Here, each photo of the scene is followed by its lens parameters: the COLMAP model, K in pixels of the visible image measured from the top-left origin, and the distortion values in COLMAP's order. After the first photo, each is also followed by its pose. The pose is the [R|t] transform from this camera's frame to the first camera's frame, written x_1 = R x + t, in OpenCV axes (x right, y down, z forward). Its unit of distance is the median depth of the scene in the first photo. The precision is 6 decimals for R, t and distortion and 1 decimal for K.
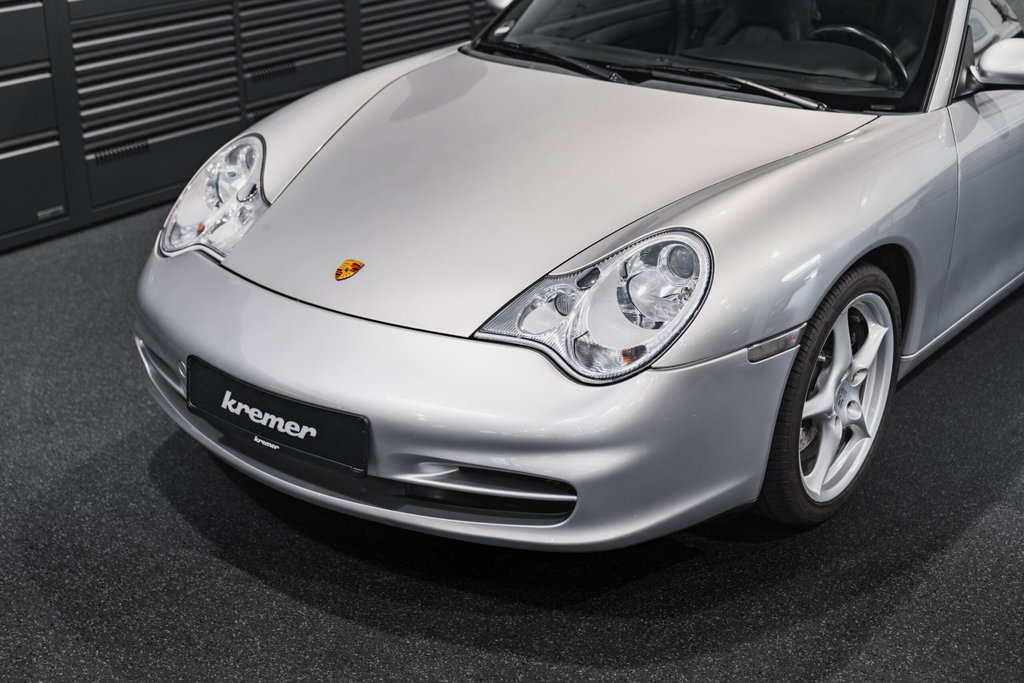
lens RADIAL K [[1437.5, 0, 512.0], [0, 1437.5, 341.5], [0, 0, 1]] dist [0.155900, 0.009950]
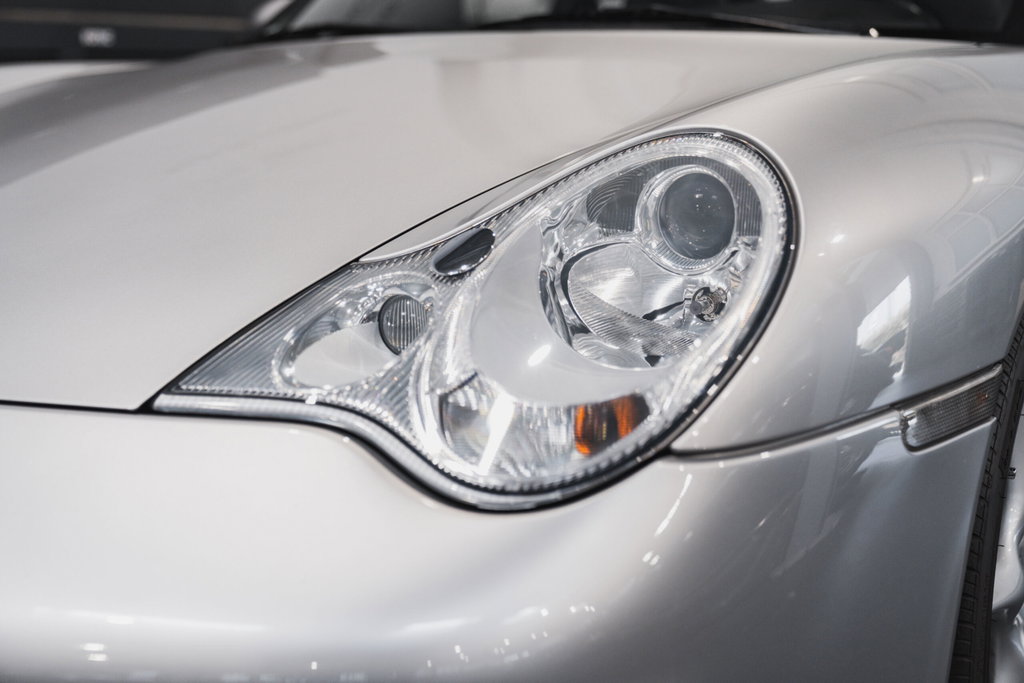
lens RADIAL K [[1437.5, 0, 512.0], [0, 1437.5, 341.5], [0, 0, 1]] dist [0.155900, 0.009950]
pose [[0.989653, -0.021169, 0.141911, 0.010455], [0.048950, 0.979531, -0.195250, 0.054102], [-0.134873, 0.200176, 0.970432, 0.628396]]
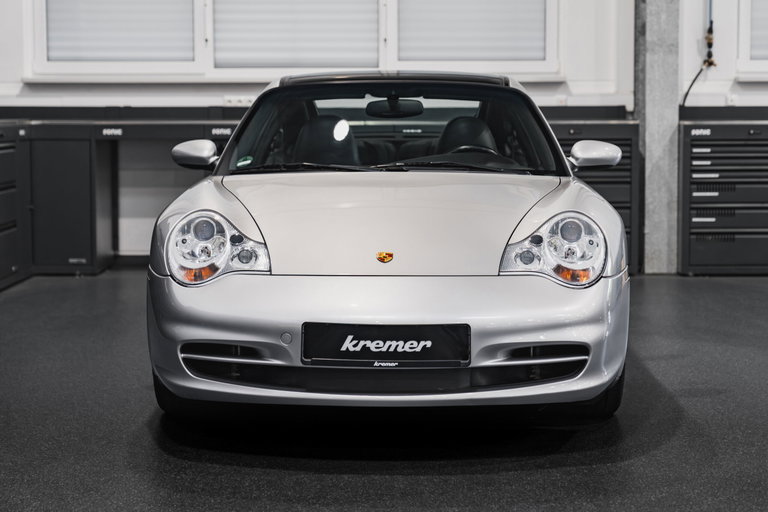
lens RADIAL K [[1589.5, 0, 384.0], [0, 1589.5, 256.0], [0, 0, 1]] dist [0.039361, -0.547626]
pose [[0.803230, -0.052566, 0.593345, -1.142099], [0.228917, 0.946846, -0.226009, 0.336256], [-0.549926, 0.317364, 0.772568, -0.284596]]
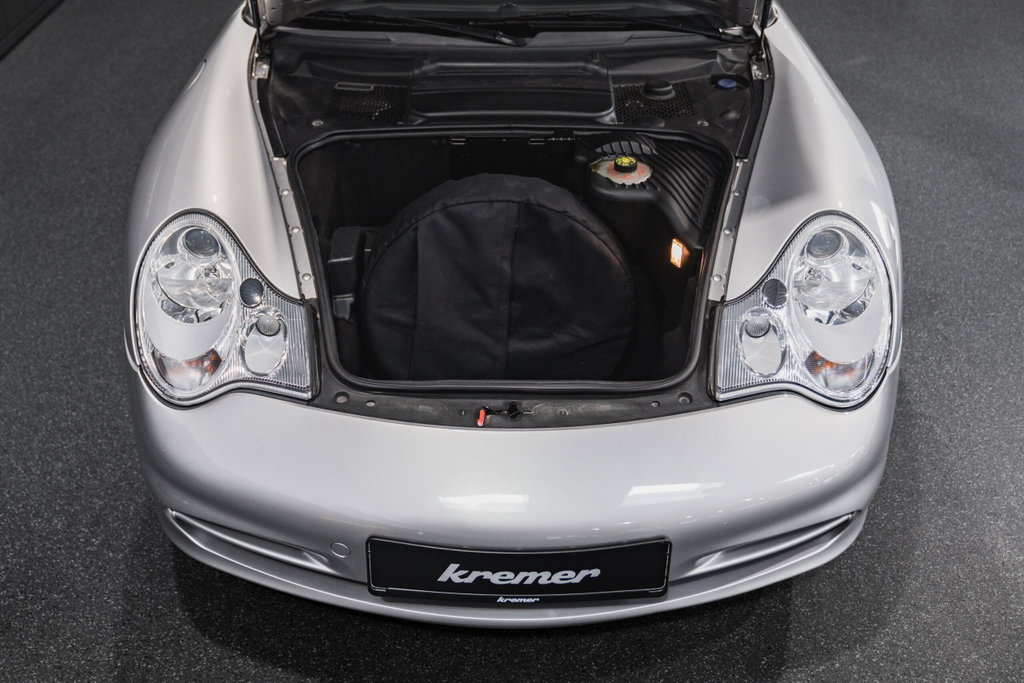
lens RADIAL K [[954.2, 0, 512.0], [0, 954.2, 341.5], [0, 0, 1]] dist [0.033272, -0.001448]
pose [[0.792740, -0.349013, 0.499753, -0.403252], [0.227326, 0.929986, 0.288877, -0.232345], [-0.565585, -0.115397, 0.816576, 0.578702]]
